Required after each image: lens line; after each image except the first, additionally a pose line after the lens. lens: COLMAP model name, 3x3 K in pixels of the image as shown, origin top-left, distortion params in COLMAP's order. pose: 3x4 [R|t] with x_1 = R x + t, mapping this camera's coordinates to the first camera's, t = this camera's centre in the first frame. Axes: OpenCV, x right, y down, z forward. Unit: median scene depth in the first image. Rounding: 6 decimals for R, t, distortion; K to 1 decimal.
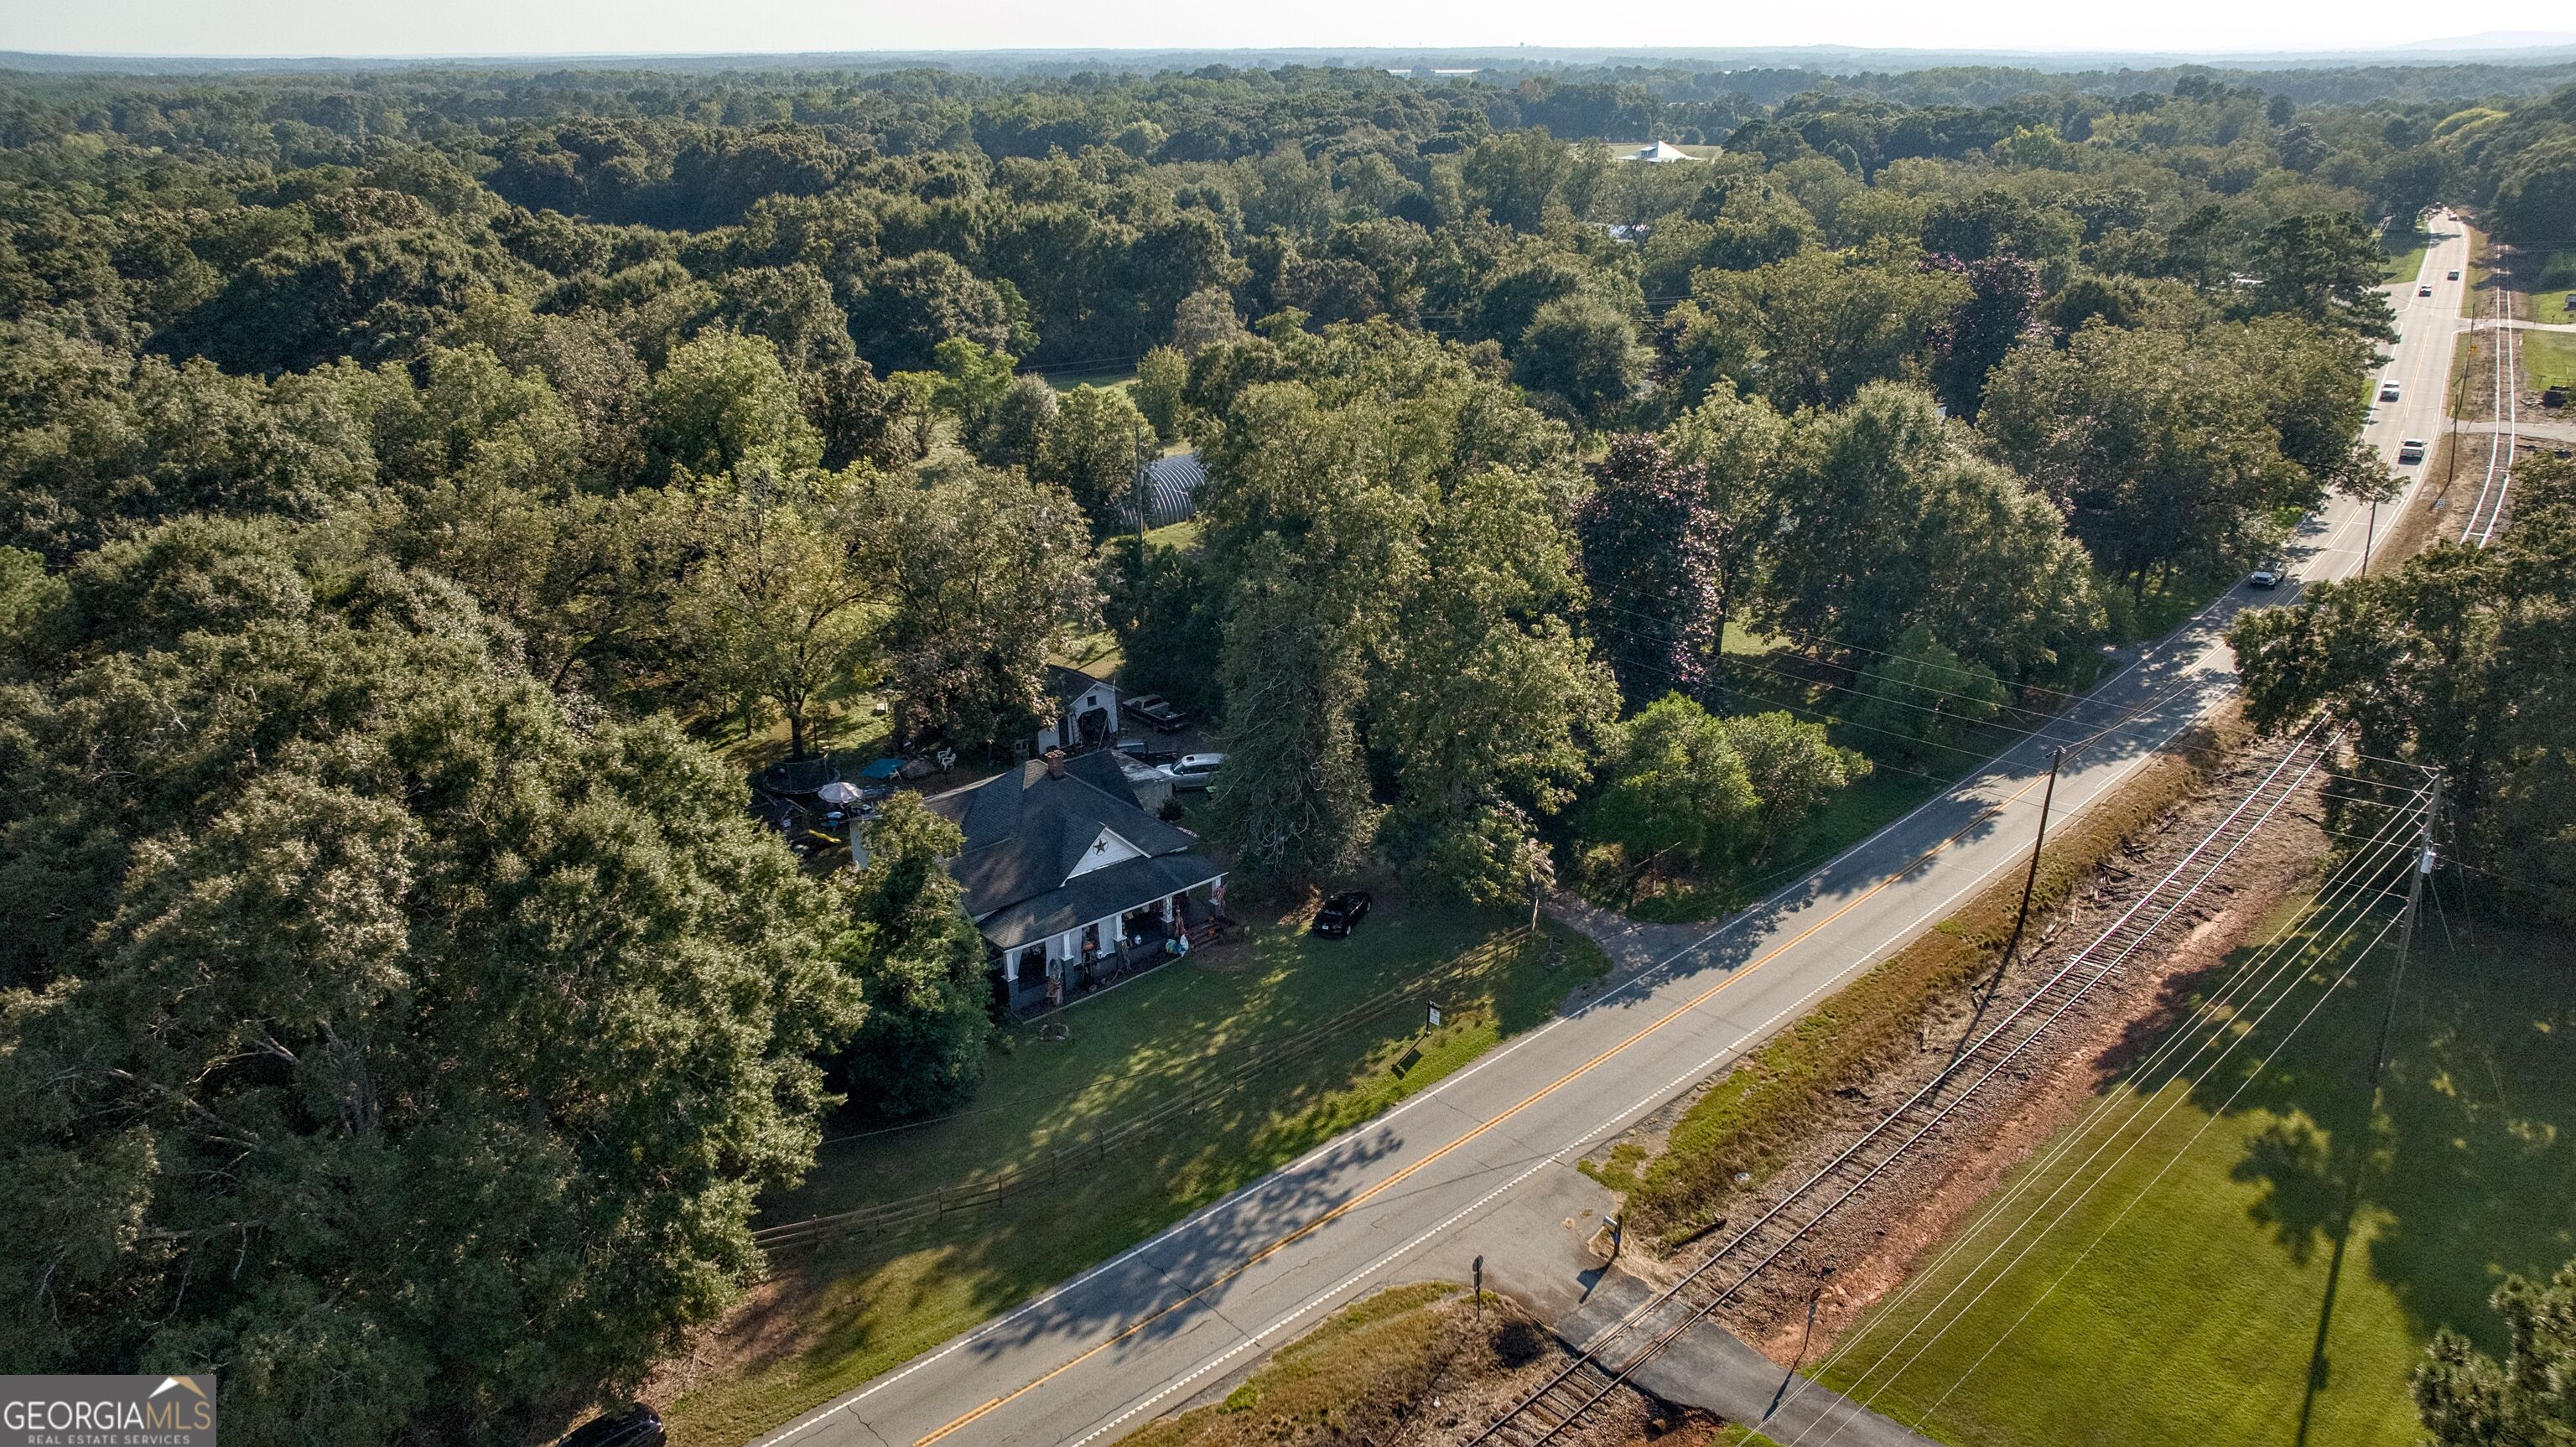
lens RADIAL K [[1851.4, 0, 1278.5], [0, 1851.4, 711.0], [0, 0, 1]] dist [-0.004503, 0.000367]
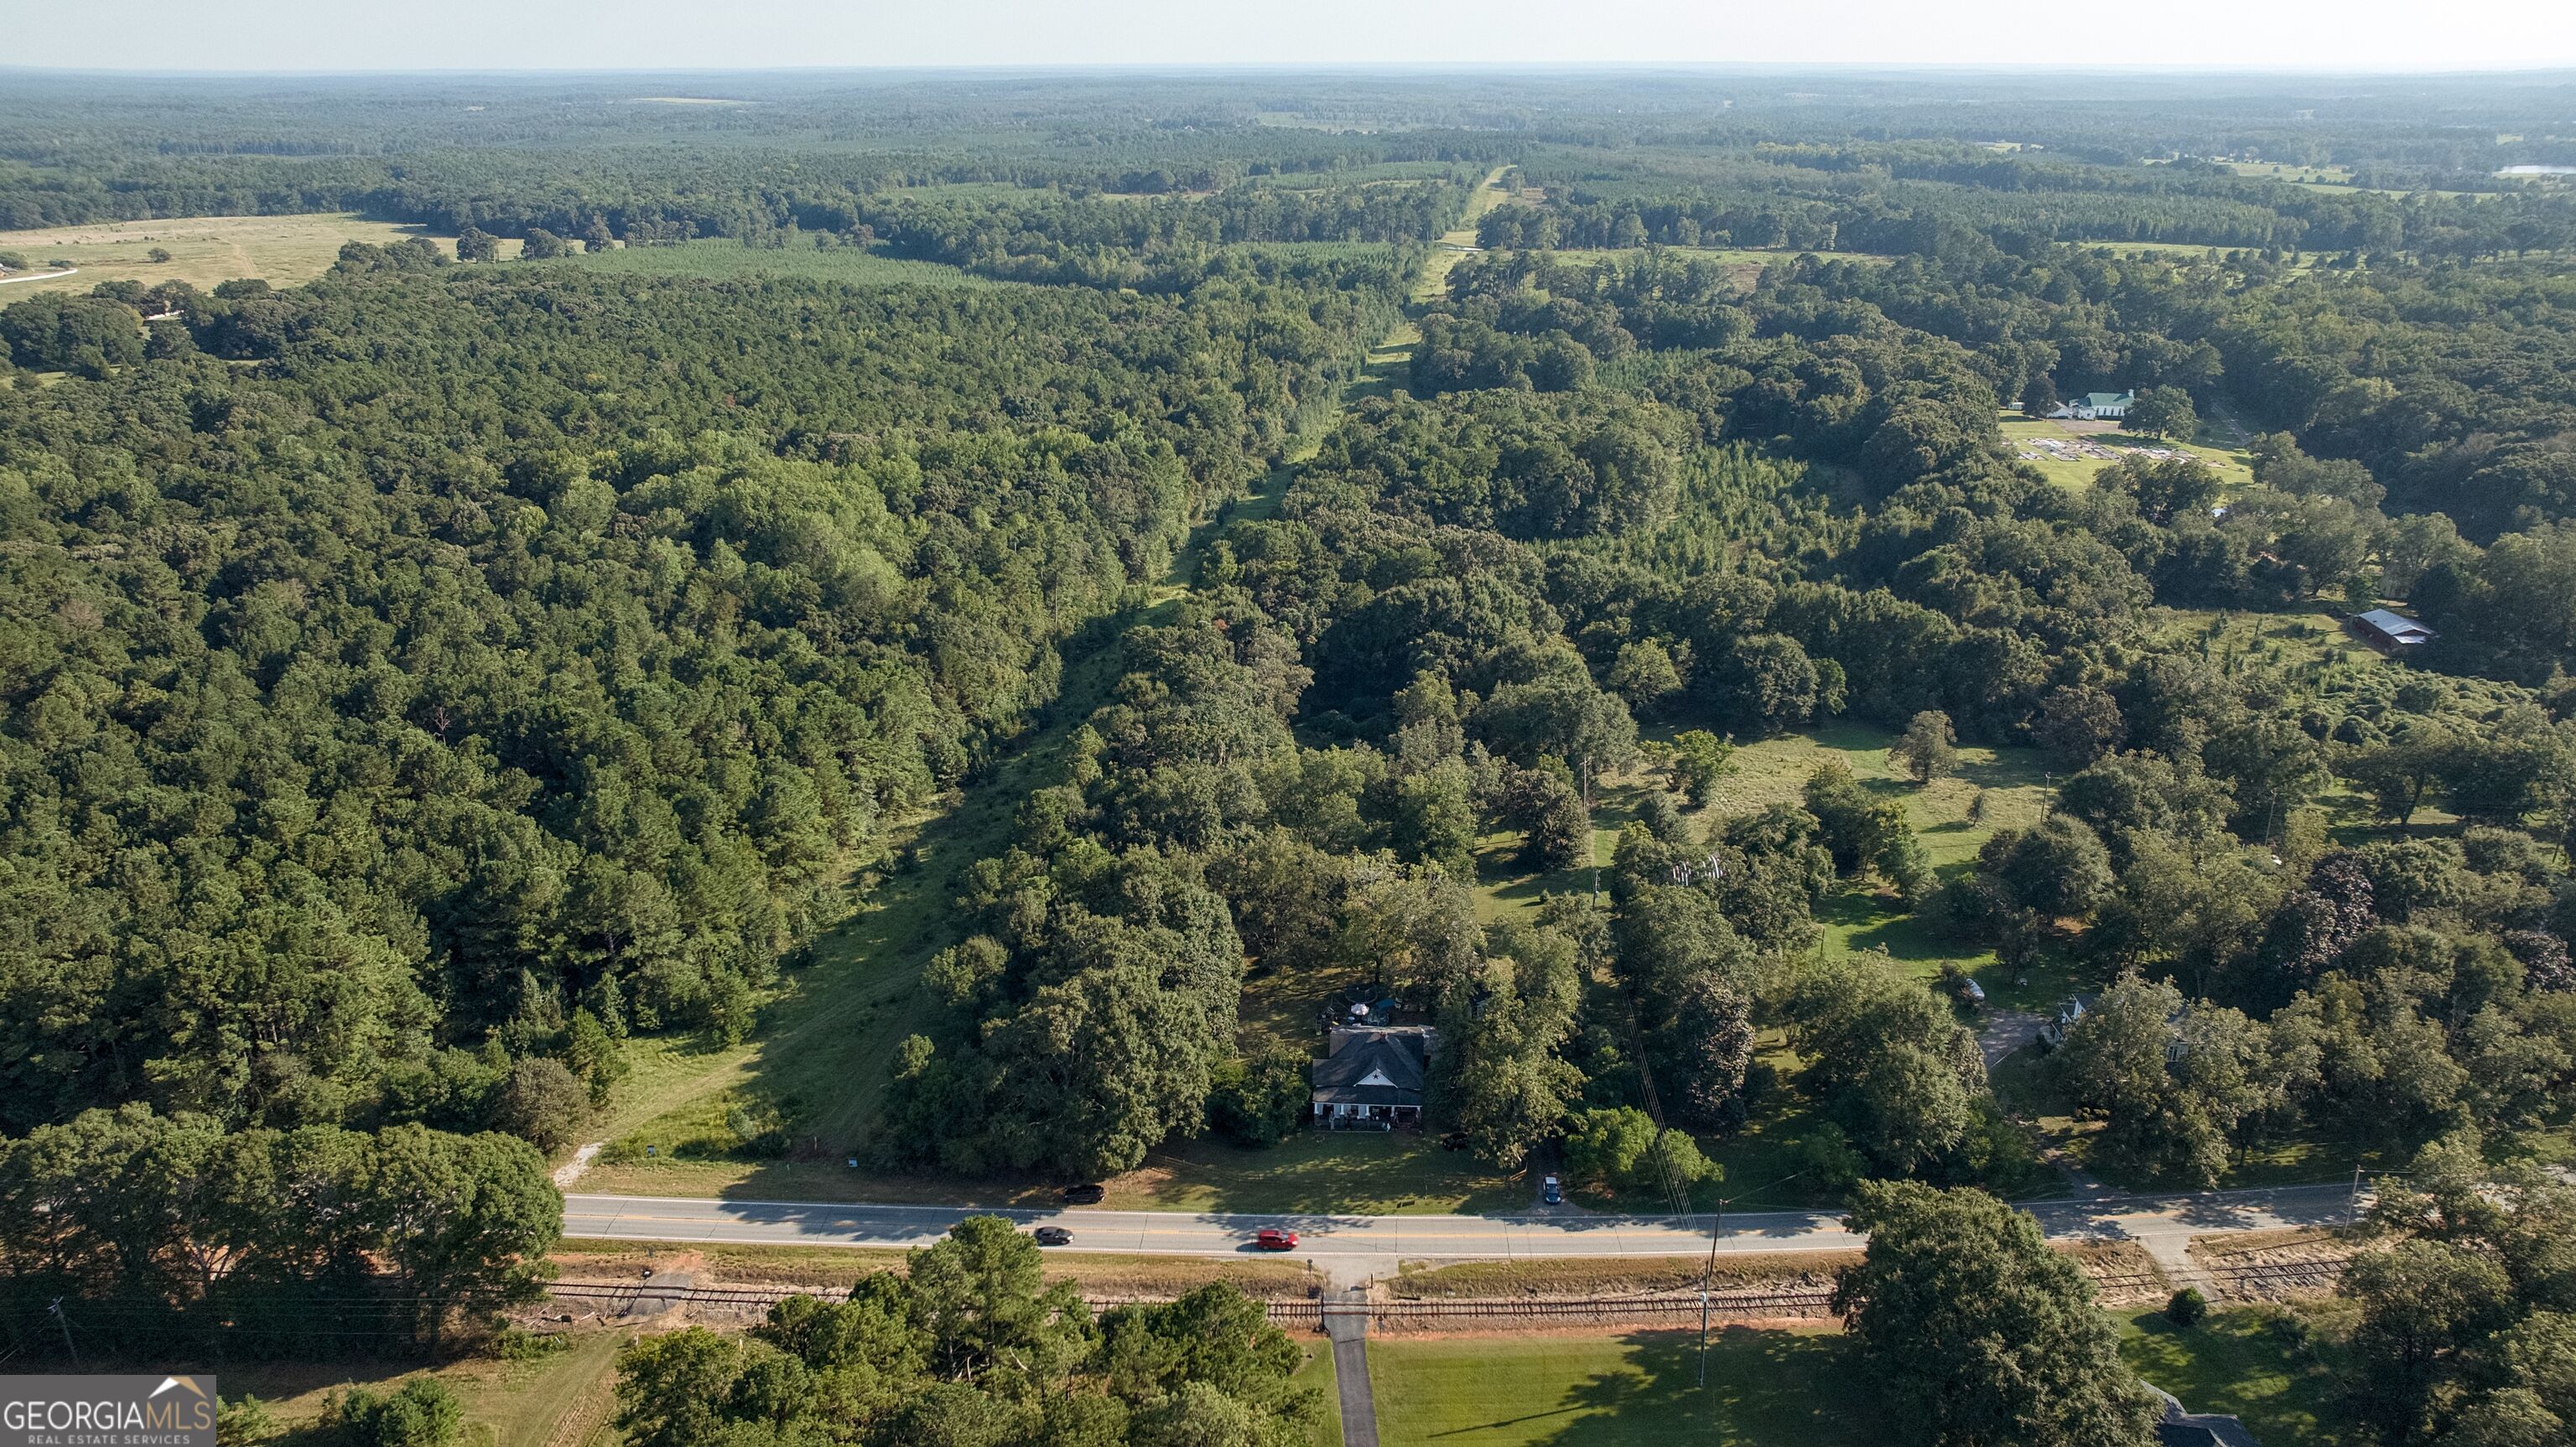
lens RADIAL K [[1817.0, 0, 1288.0], [0, 1817.0, 723.5], [0, 0, 1]] dist [-0.030021, 0.023597]
pose [[0.728355, 0.252056, -0.637155, 1.419628], [-0.247976, 0.963816, 0.097811, -0.672862], [0.638754, 0.086758, 0.764504, -1.102683]]
